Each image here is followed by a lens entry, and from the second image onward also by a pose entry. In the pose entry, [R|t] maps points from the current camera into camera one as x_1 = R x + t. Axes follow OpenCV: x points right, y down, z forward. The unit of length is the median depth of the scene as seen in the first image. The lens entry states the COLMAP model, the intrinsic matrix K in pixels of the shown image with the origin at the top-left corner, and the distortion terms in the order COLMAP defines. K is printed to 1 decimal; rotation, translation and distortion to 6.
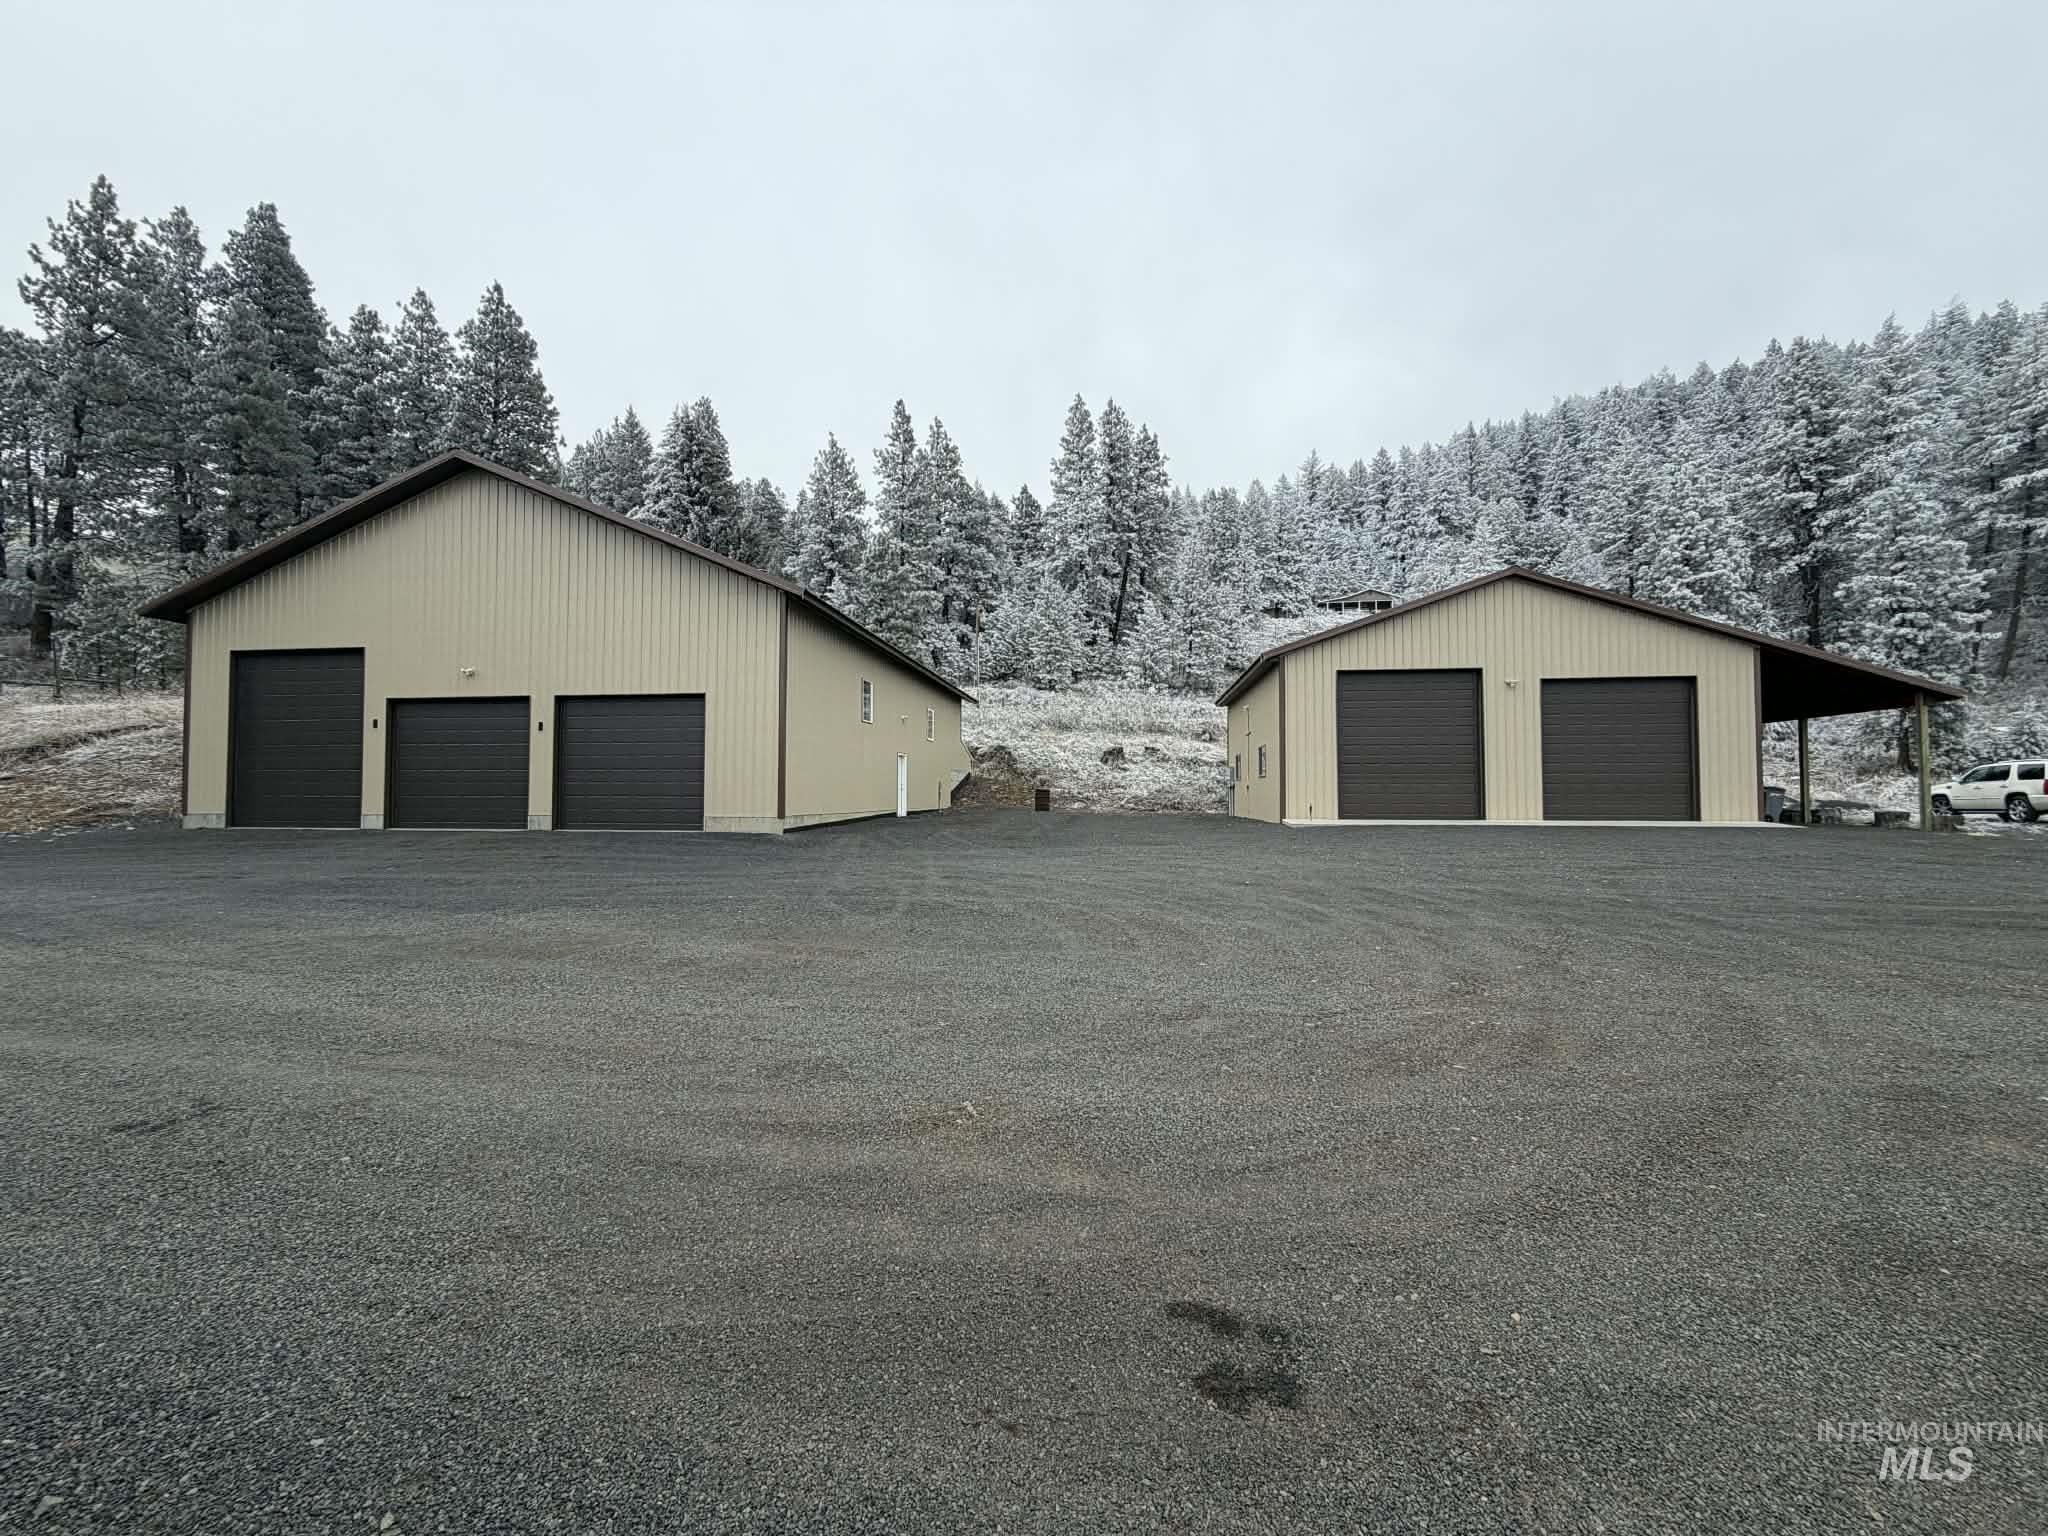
lens RADIAL K [[1380.3, 0, 1024.0], [0, 1380.3, 768.0], [0, 0, 1]] dist [-0.002379, 0.000517]
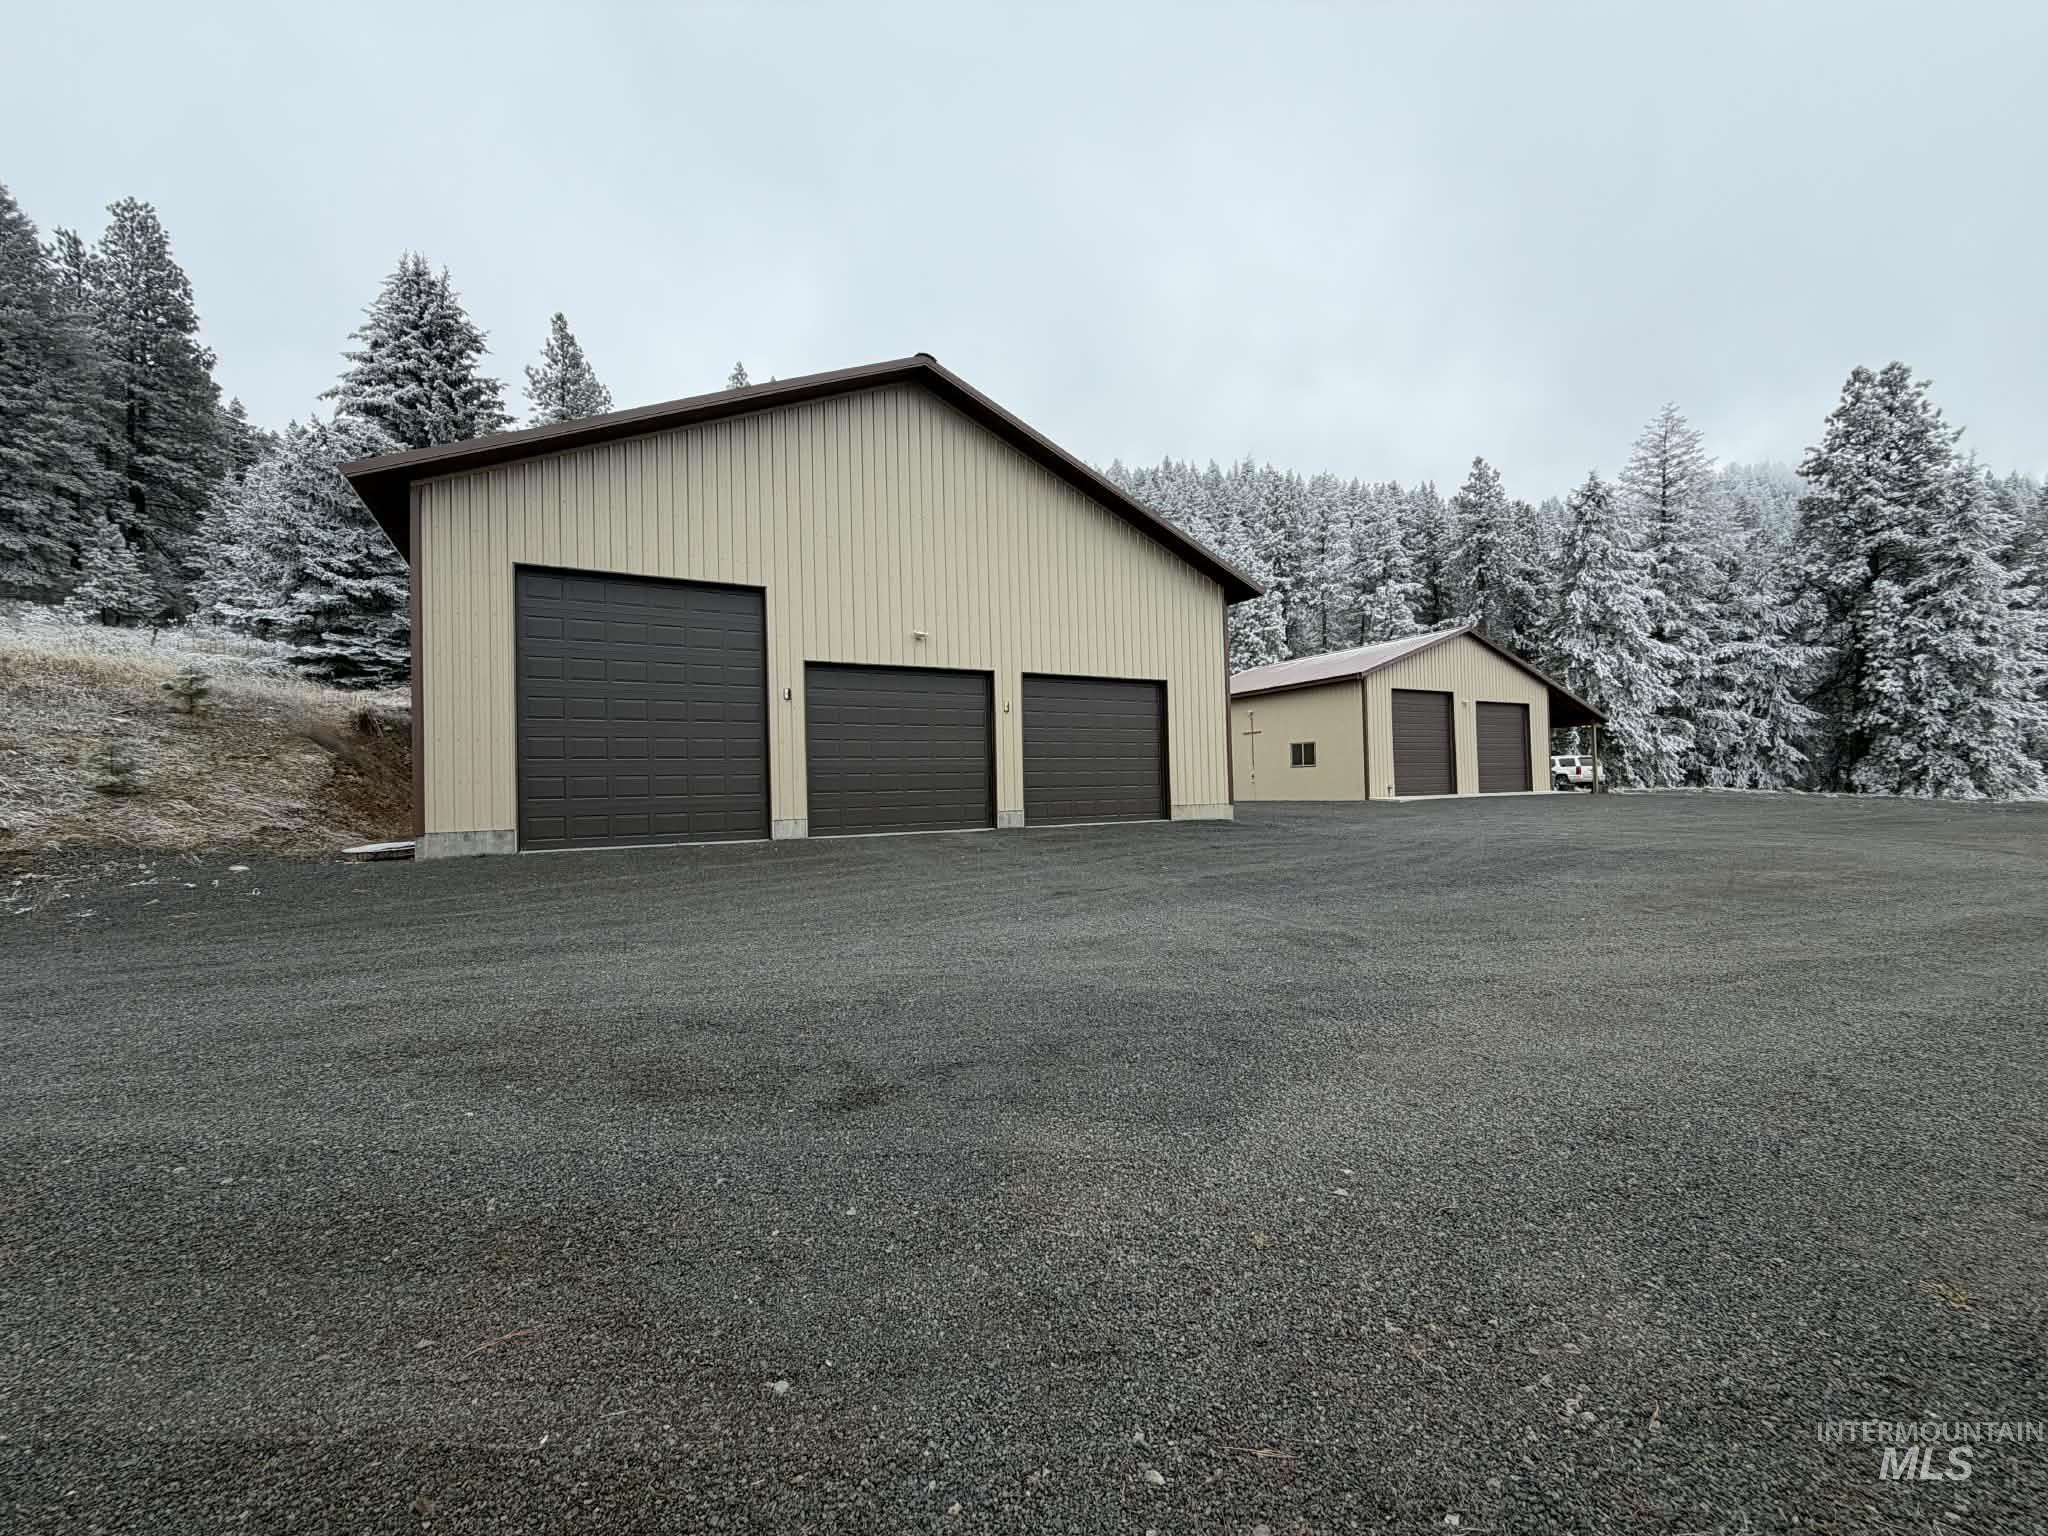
lens RADIAL K [[1469.6, 0, 1024.1], [0, 1469.6, 777.8], [0, 0, 1]] dist [0.001176, 0.001819]
pose [[0.508451, -0.005804, 0.861071, -1.138142], [0.008463, 0.999963, 0.001743, 0.012140], [-0.861049, 0.006401, 0.508482, 0.531440]]
